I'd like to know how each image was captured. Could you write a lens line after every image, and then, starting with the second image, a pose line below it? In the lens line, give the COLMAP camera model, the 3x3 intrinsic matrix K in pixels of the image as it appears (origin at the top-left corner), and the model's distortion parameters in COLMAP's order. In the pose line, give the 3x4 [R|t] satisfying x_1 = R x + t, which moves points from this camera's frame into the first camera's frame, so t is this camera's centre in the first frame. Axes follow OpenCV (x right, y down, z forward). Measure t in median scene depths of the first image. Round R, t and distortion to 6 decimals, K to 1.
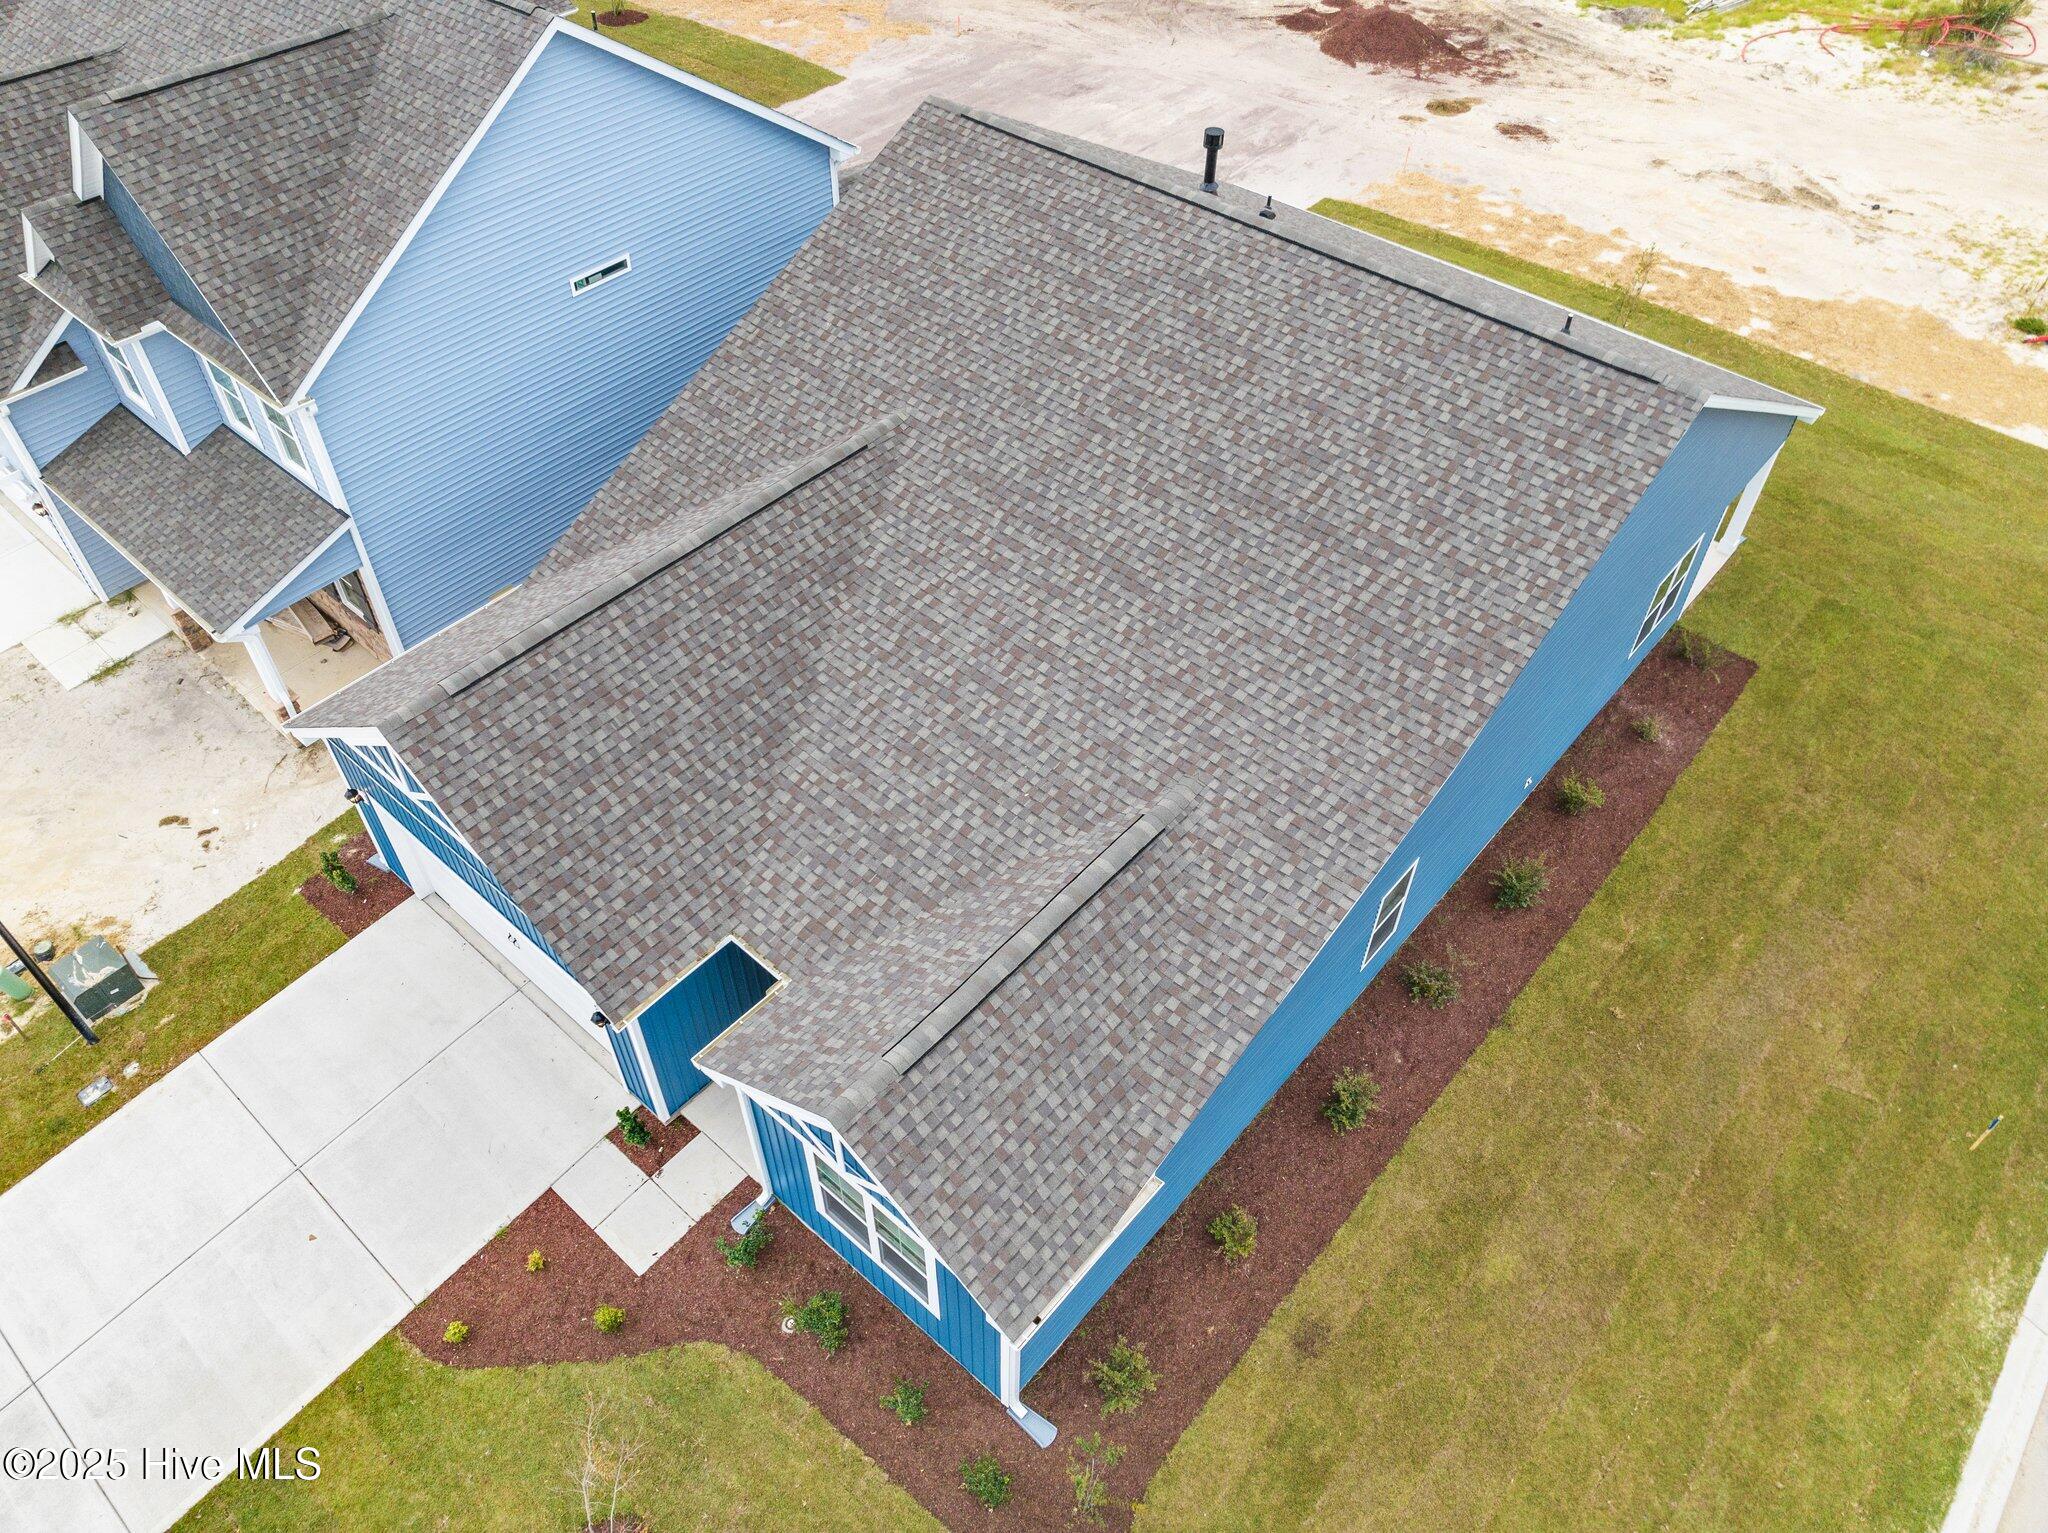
lens RADIAL K [[1444.7, 0, 1026.6], [0, 1444.7, 766.9], [0, 0, 1]] dist [-0.023481, -0.011902]
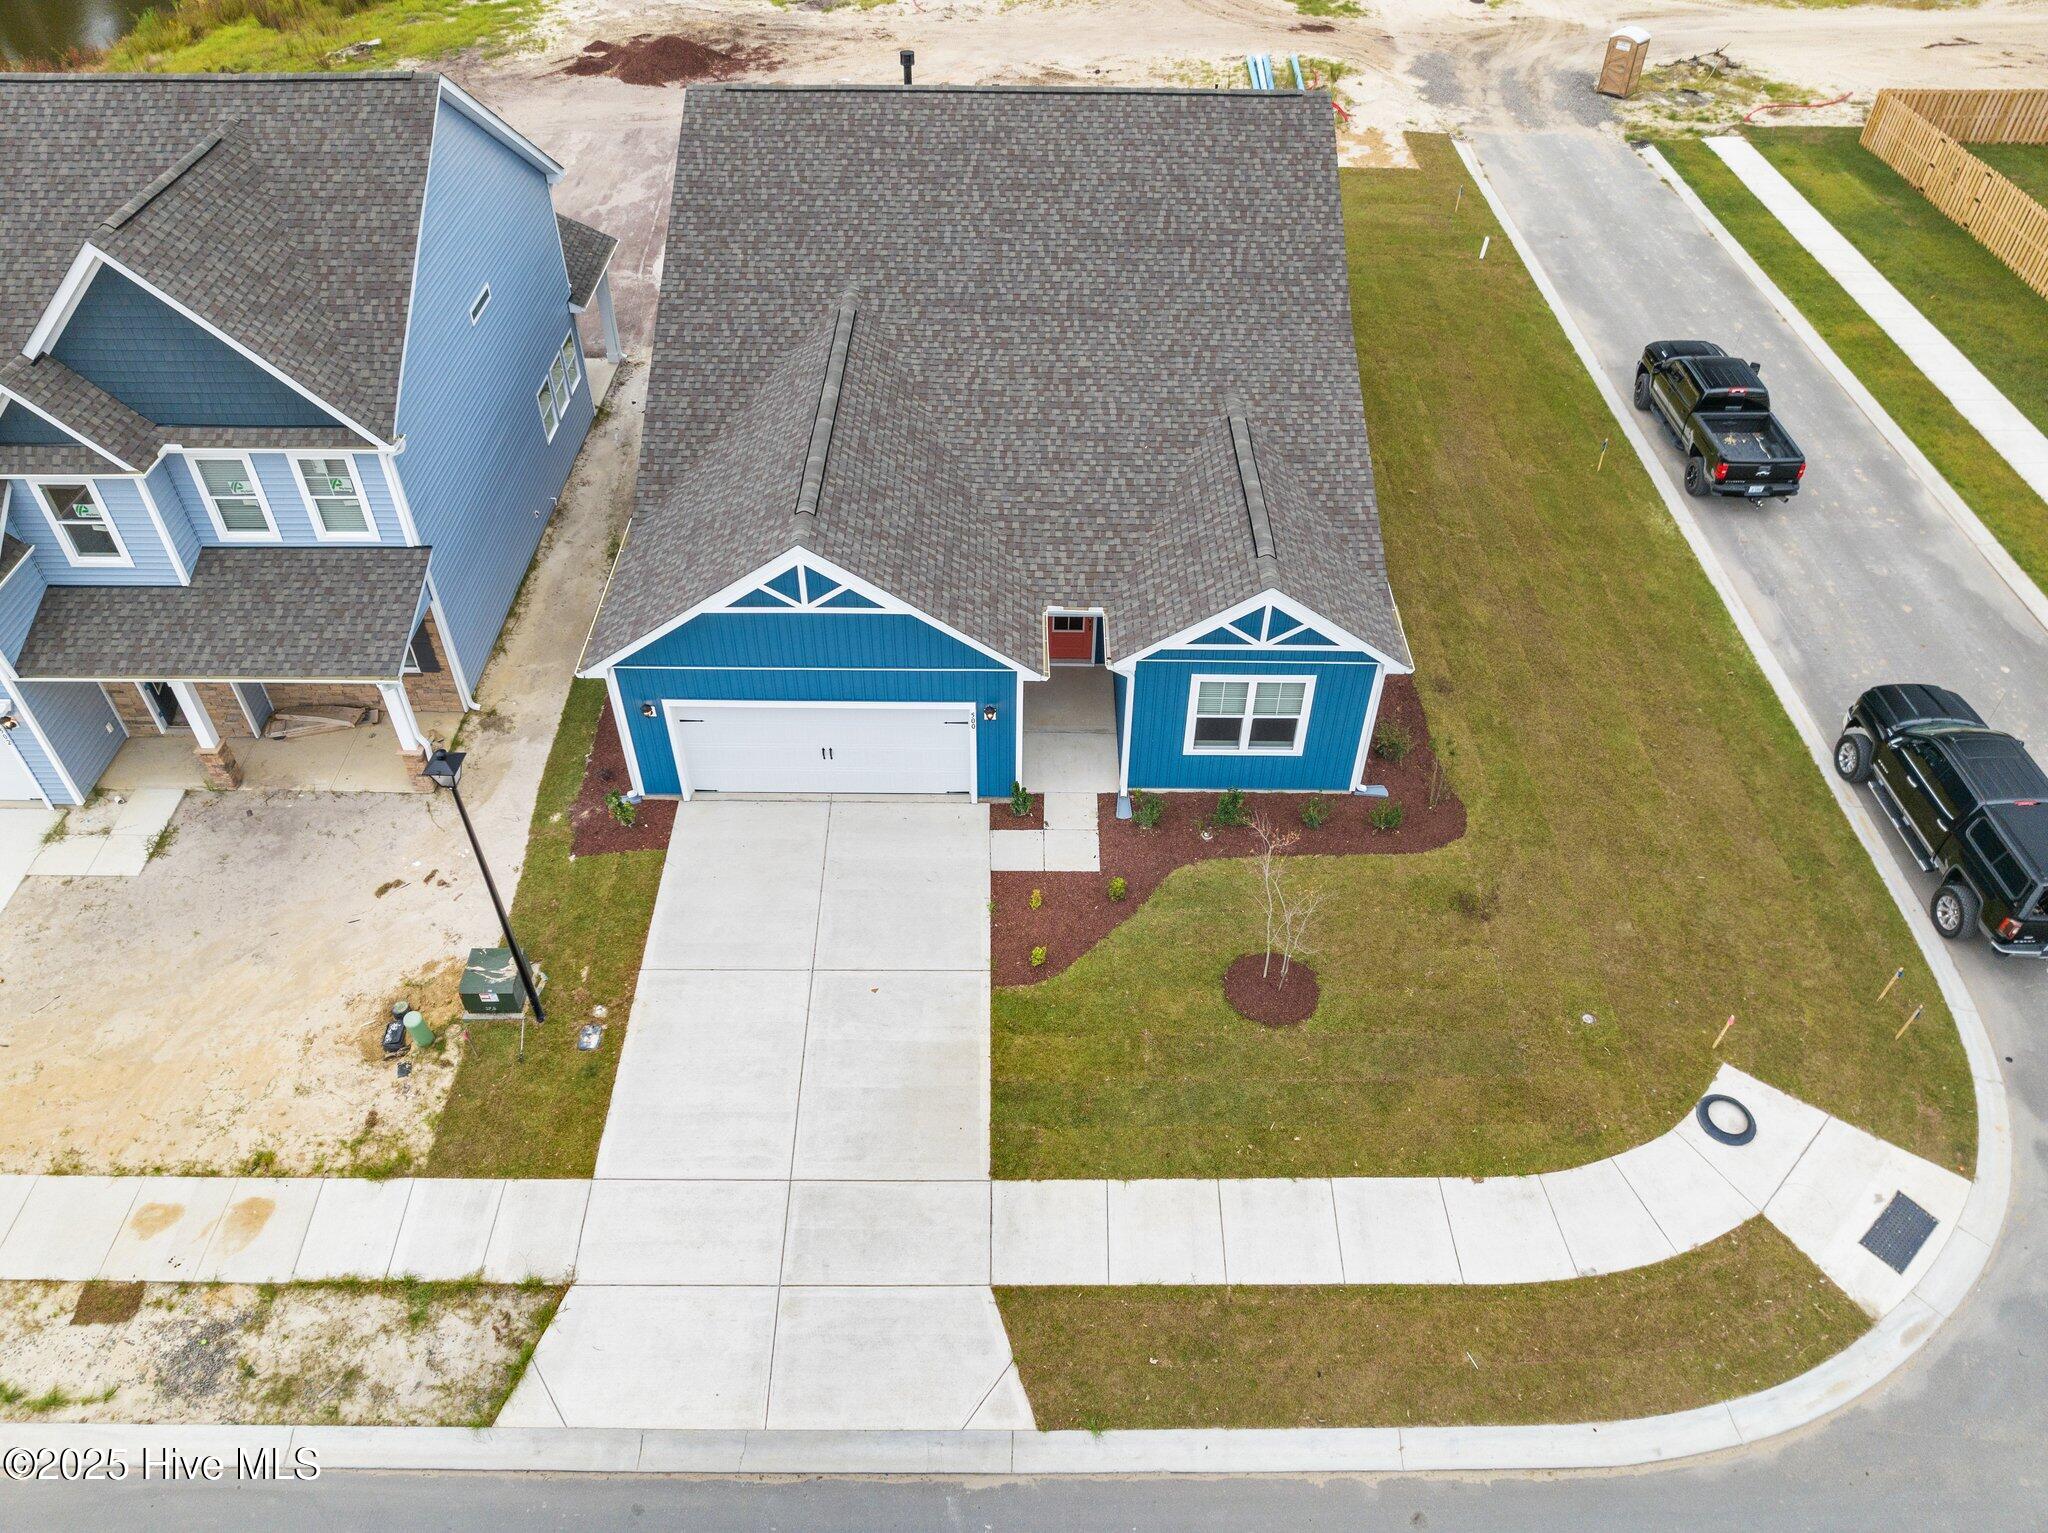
lens RADIAL K [[1434.3, 0, 1036.2], [0, 1434.3, 758.9], [0, 0, 1]] dist [-0.035864, 0.004734]
pose [[0.756628, -0.450663, 0.473726, -0.873730], [0.474753, 0.876842, 0.075887, 0.127433], [-0.449582, 0.167485, 0.877396, -0.163594]]
